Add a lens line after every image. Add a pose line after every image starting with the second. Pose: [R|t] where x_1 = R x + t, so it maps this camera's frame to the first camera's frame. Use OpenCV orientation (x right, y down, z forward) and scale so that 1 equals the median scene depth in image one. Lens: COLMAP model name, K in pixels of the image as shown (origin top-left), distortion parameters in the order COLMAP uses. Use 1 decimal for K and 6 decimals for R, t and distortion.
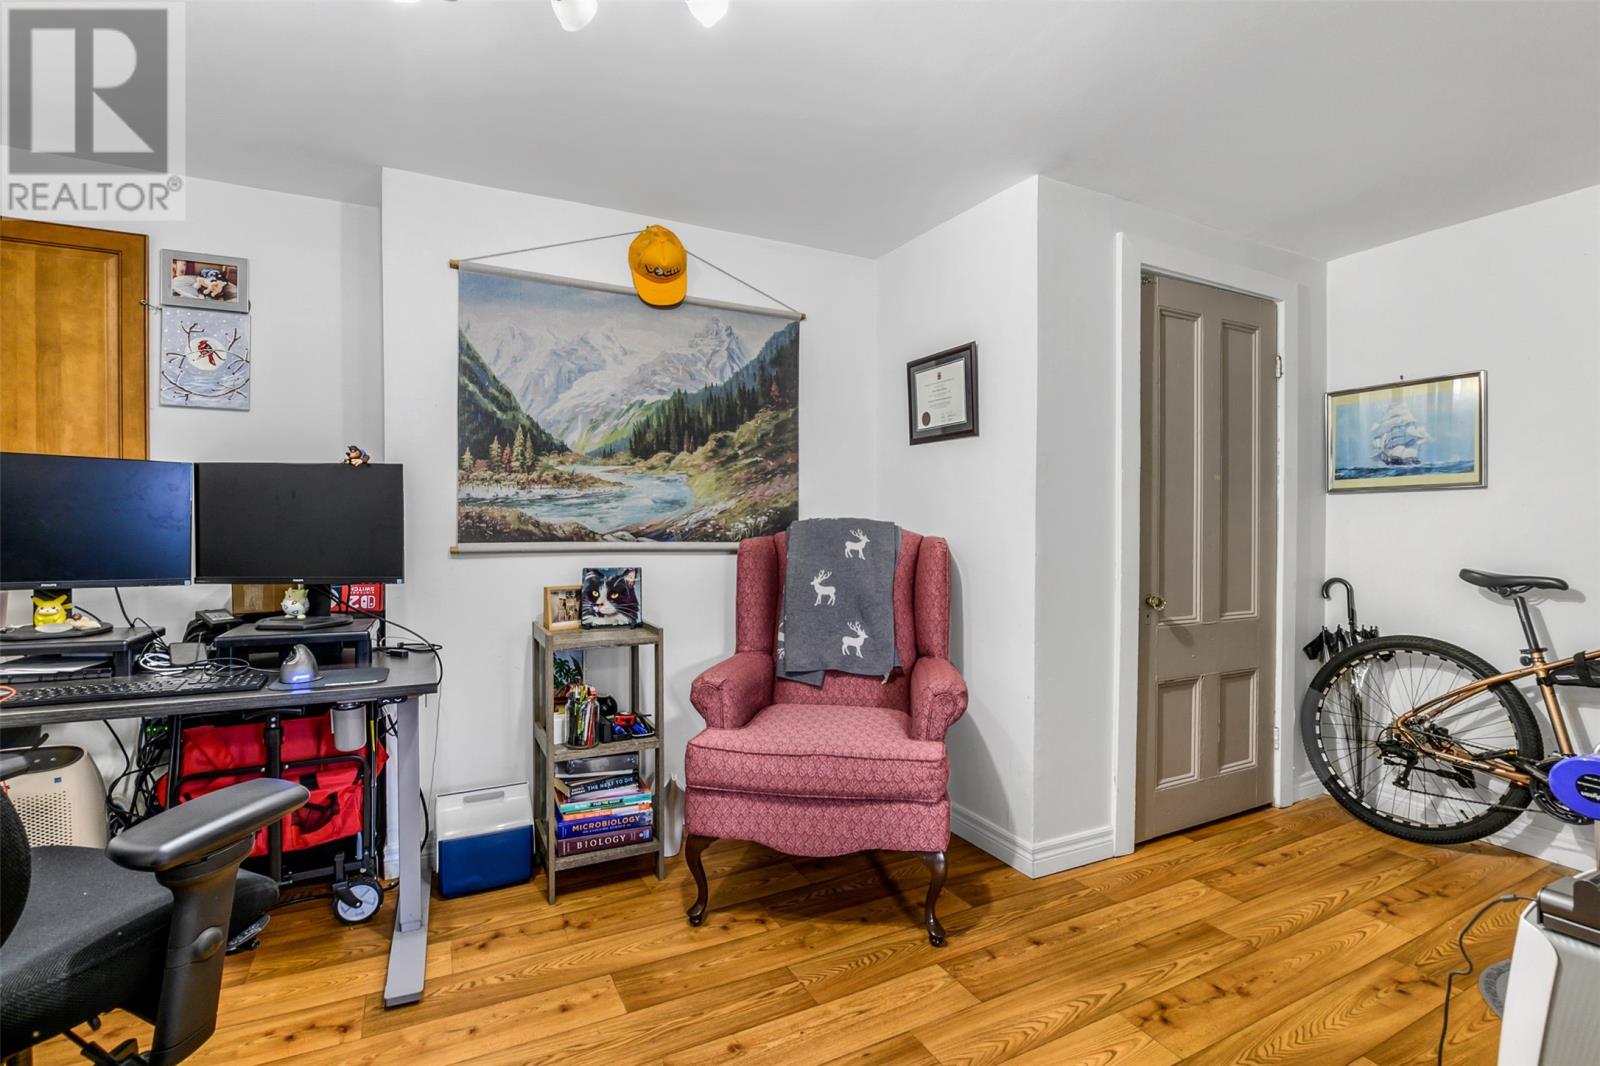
lens RADIAL K [[732.6, 0, 796.3], [0, 732.6, 538.9], [0, 0, 1]] dist [-0.022502, 0.000388]
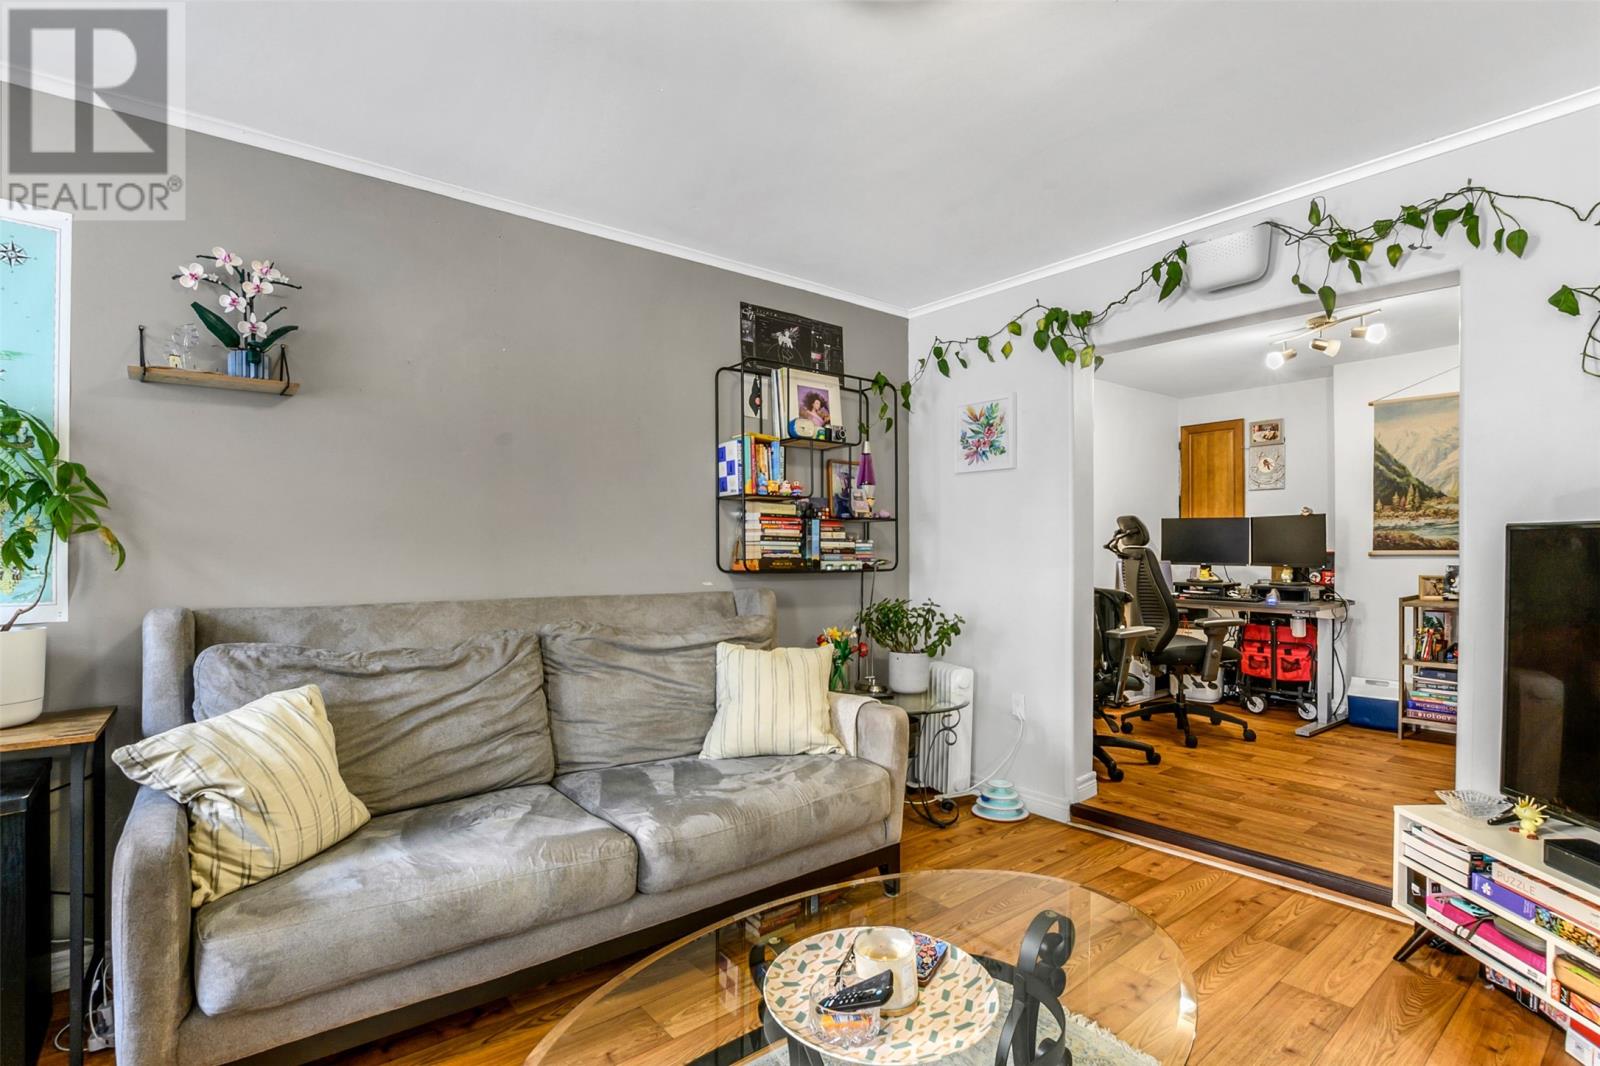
lens RADIAL K [[764.4, 0, 802.3], [0, 764.4, 553.3], [0, 0, 1]] dist [-0.025594, -0.000260]
pose [[0.194237, 0.004425, -0.980945, 1.133608], [-0.009636, 0.999950, 0.002602, 0.021974], [0.980907, 0.008947, 0.194270, -0.812729]]
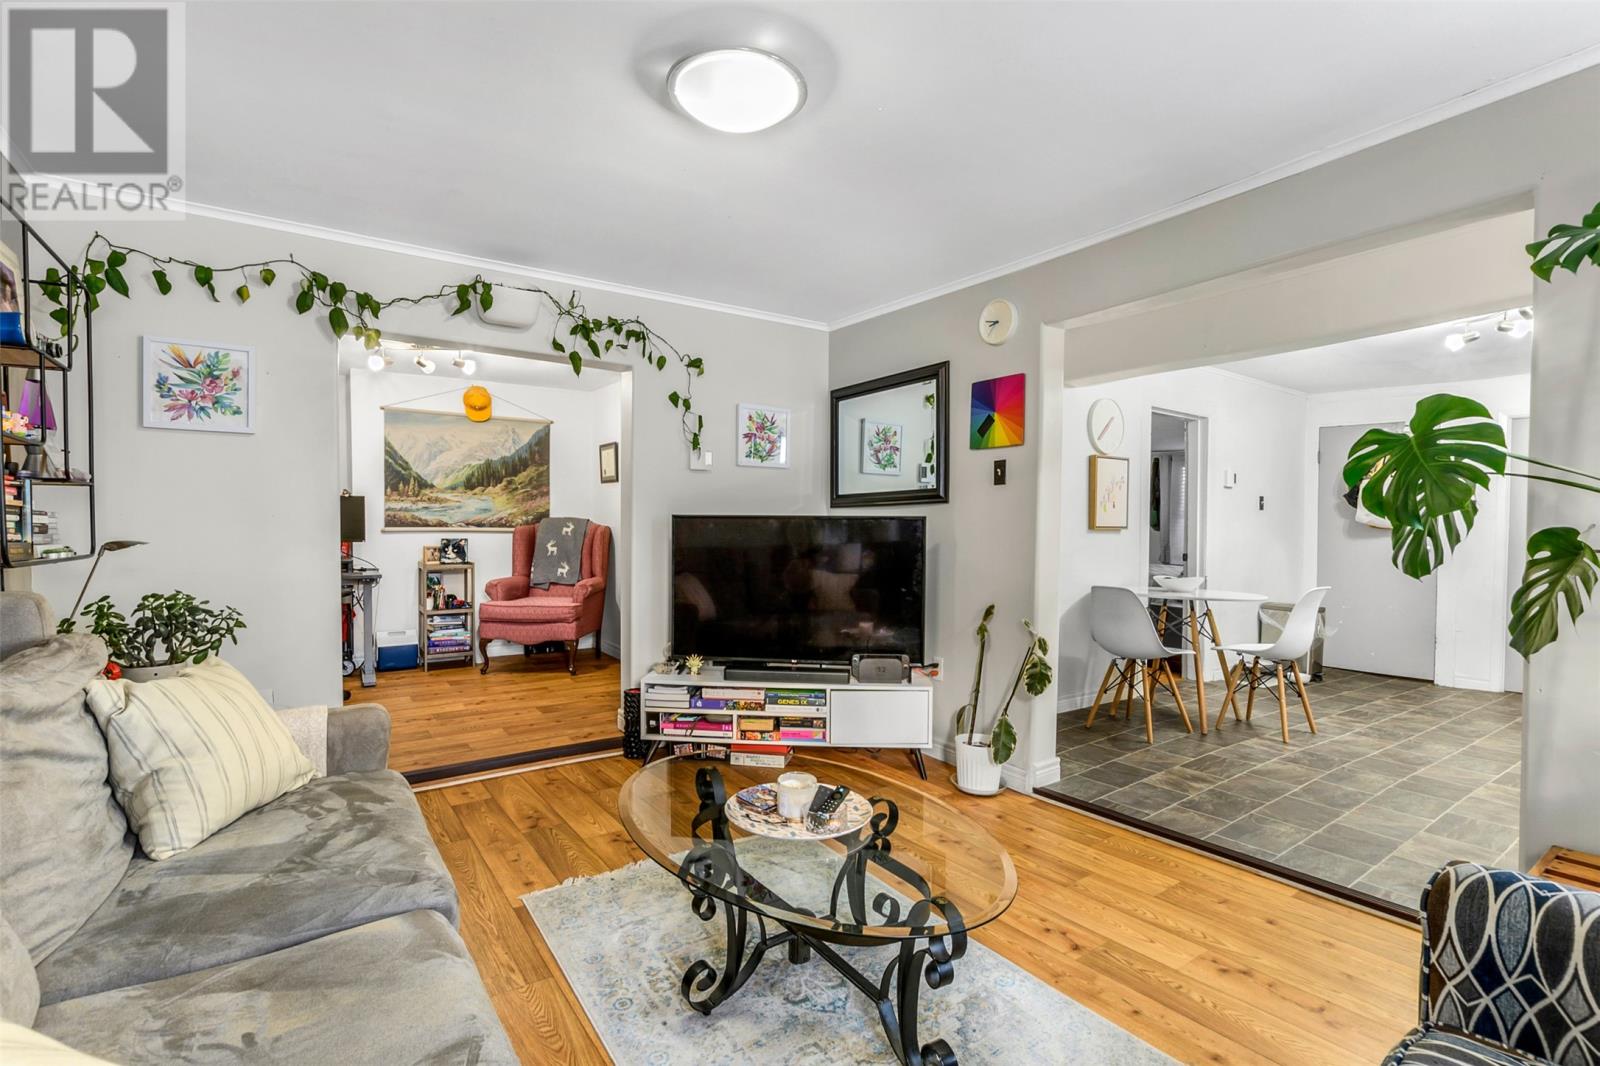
lens RADIAL K [[732.6, 0, 796.3], [0, 732.6, 538.9], [0, 0, 1]] dist [-0.022502, 0.000388]
pose [[0.992479, 0.001219, 0.122408, 0.542777], [-0.002026, 0.999977, 0.006466, 0.024125], [-0.122398, -0.006665, 0.992459, -1.429104]]
